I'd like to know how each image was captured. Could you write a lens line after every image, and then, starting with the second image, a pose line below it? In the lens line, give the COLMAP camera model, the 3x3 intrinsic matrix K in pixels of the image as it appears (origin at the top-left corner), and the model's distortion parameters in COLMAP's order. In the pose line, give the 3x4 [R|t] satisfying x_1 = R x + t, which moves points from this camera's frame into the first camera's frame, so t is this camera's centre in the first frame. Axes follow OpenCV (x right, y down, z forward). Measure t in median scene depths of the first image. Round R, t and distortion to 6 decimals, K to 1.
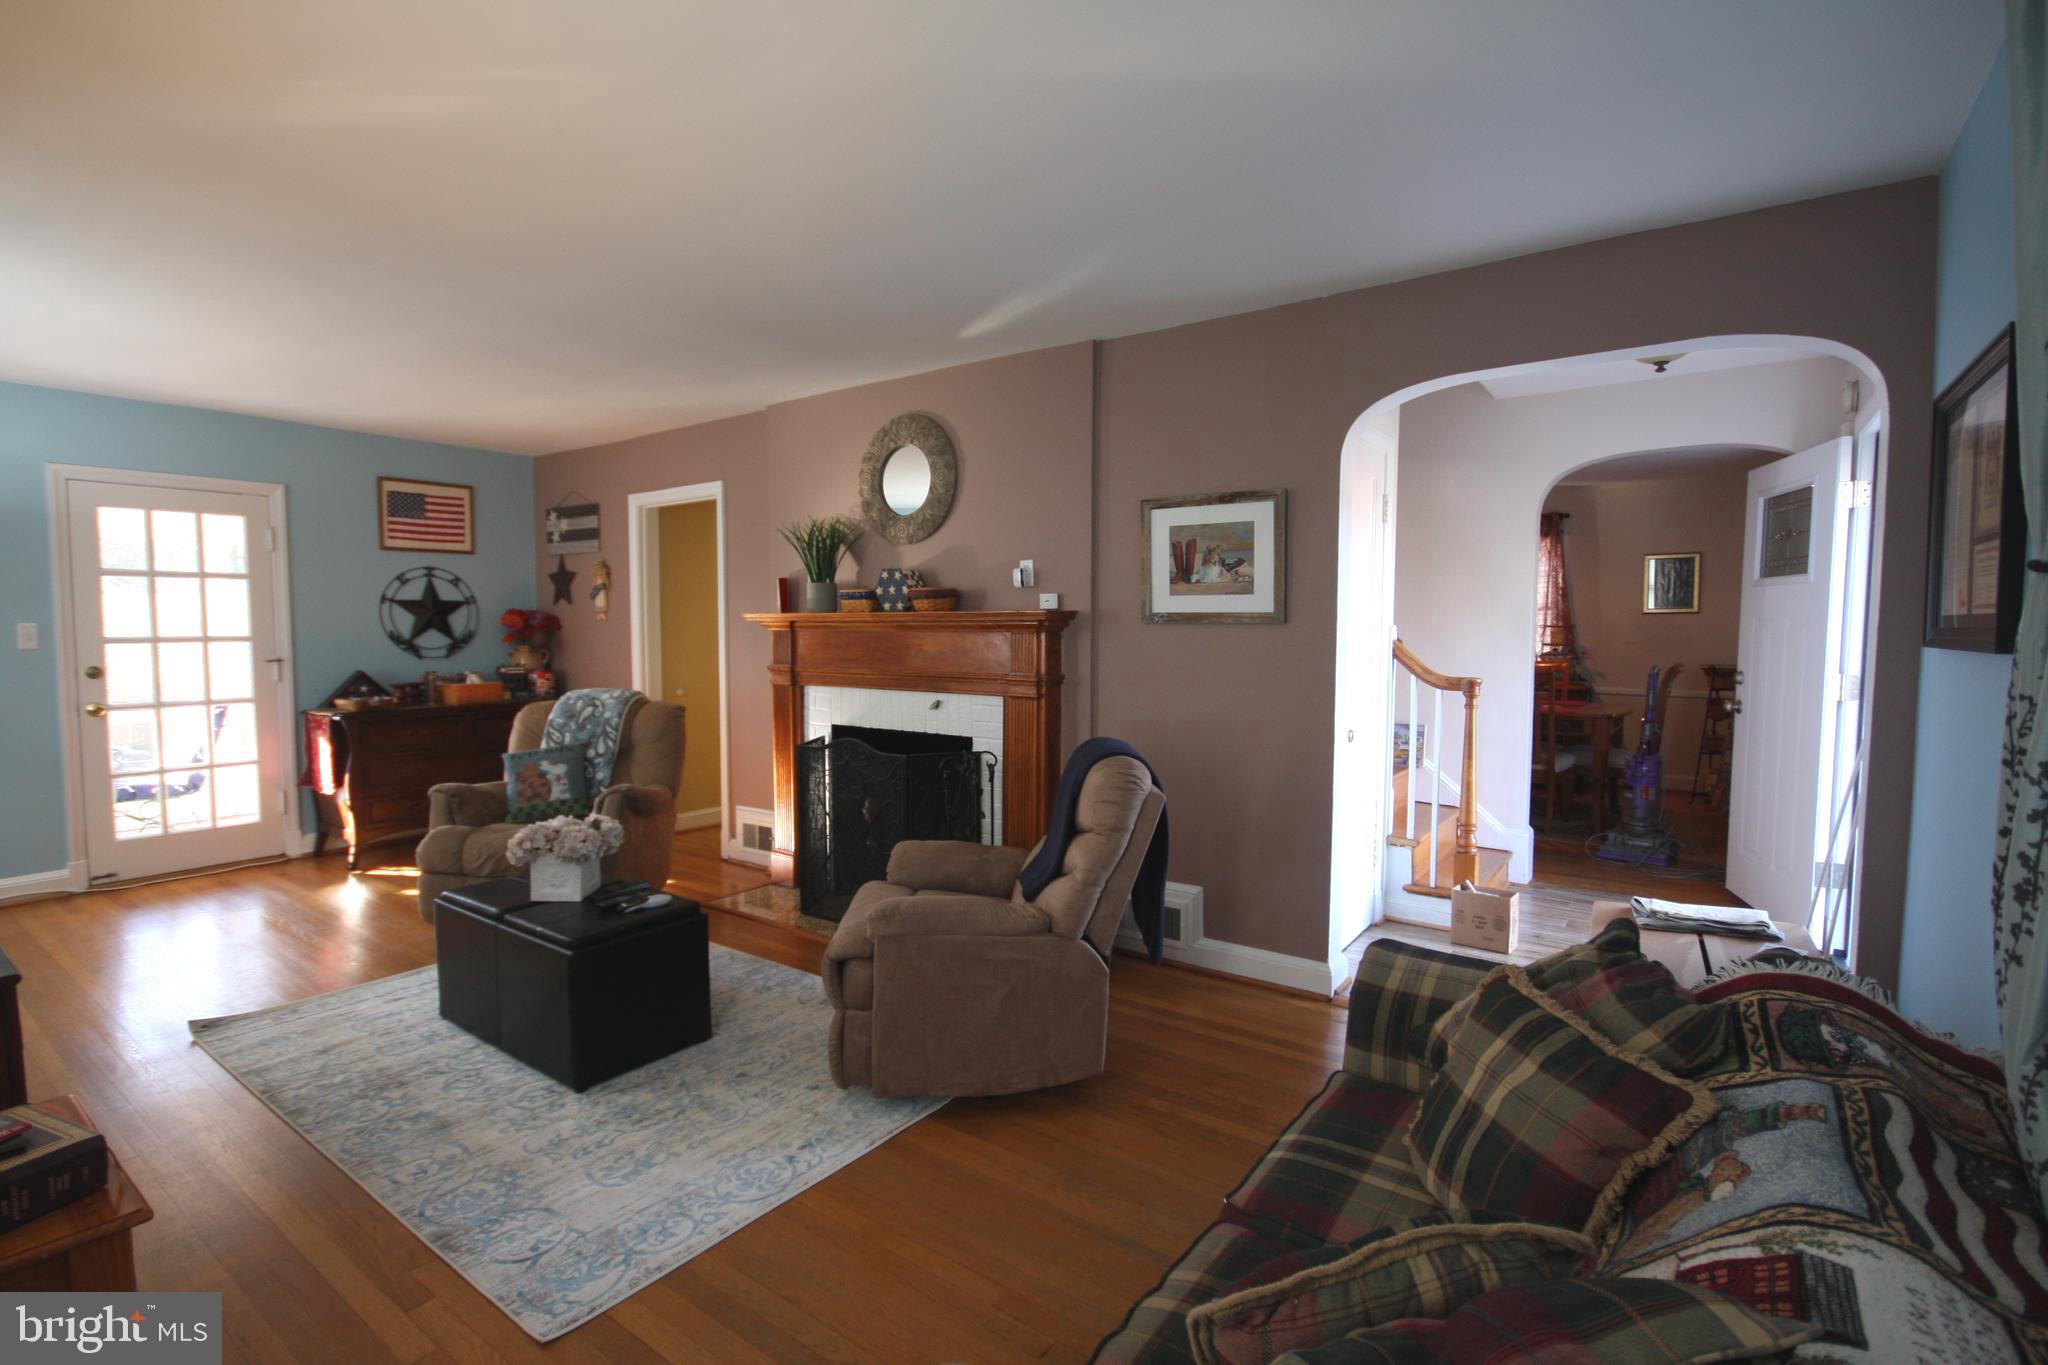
lens RADIAL K [[952.0, 0, 1024.0], [0, 952.0, 682.5], [0, 0, 1]] dist [0.014426, -0.016309]
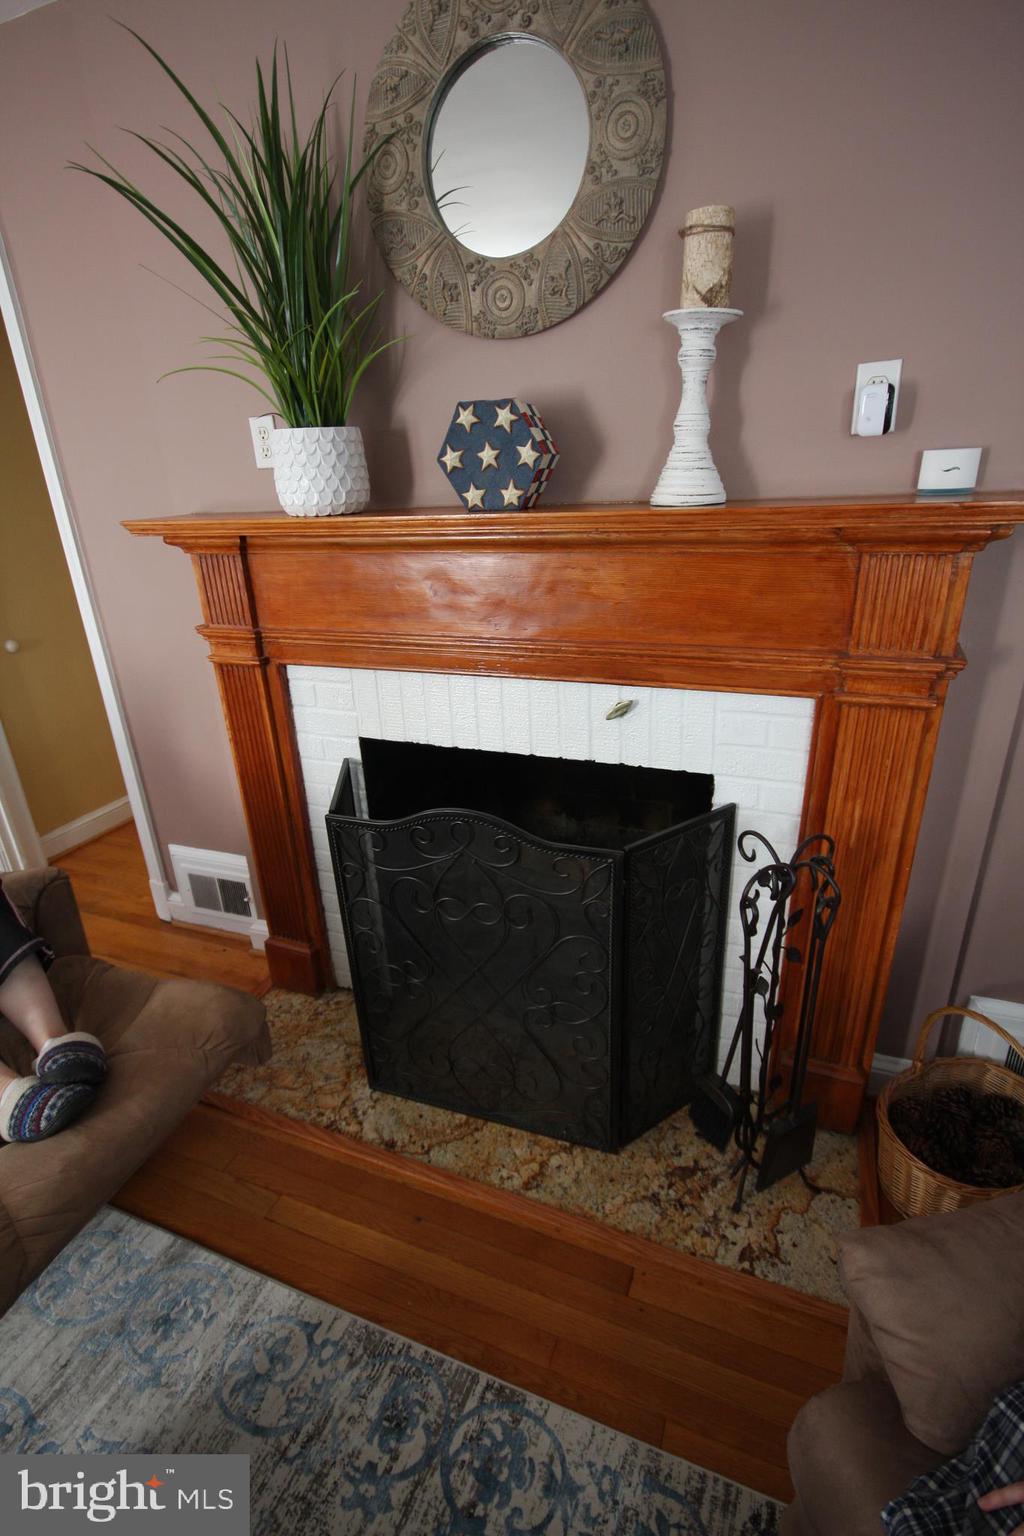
lens RADIAL K [[709.9, 0, 512.0], [0, 709.9, 768.0], [0, 0, 1]] dist [-0.000181, -0.000082]
pose [[0.967490, -0.134221, 0.214355, -0.192331], [0.057828, 0.942504, 0.329155, -0.059829], [-0.246210, -0.306058, 0.919624, 0.570258]]
